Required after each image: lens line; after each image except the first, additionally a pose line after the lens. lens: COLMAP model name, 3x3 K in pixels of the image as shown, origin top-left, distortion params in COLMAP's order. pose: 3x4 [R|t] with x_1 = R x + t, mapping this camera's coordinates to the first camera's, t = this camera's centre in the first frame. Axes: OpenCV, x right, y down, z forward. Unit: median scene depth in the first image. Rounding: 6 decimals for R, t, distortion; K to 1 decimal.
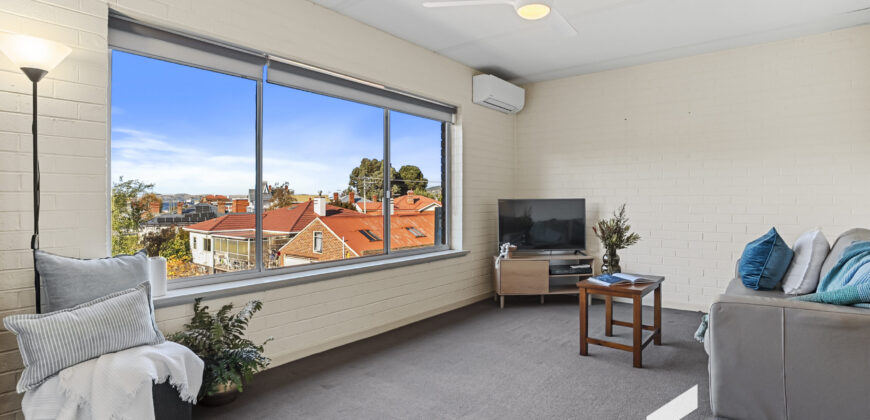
lens RADIAL K [[434.4, 0, 428.6], [0, 434.4, 209.3], [0, 0, 1]] dist [0.000498, 0.002306]
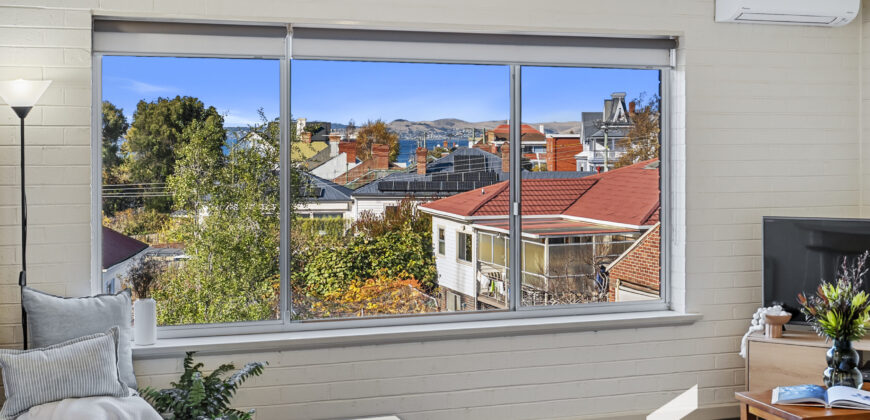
lens RADIAL K [[1160.9, 0, 437.0], [0, 1160.9, 208.8], [0, 0, 1]] dist [0.064706, 0.000000]
pose [[0.865367, 0.033860, -0.499994, 0.515973], [-0.013119, 0.998904, 0.044941, -0.089524], [0.500968, -0.032331, 0.864862, -0.343818]]
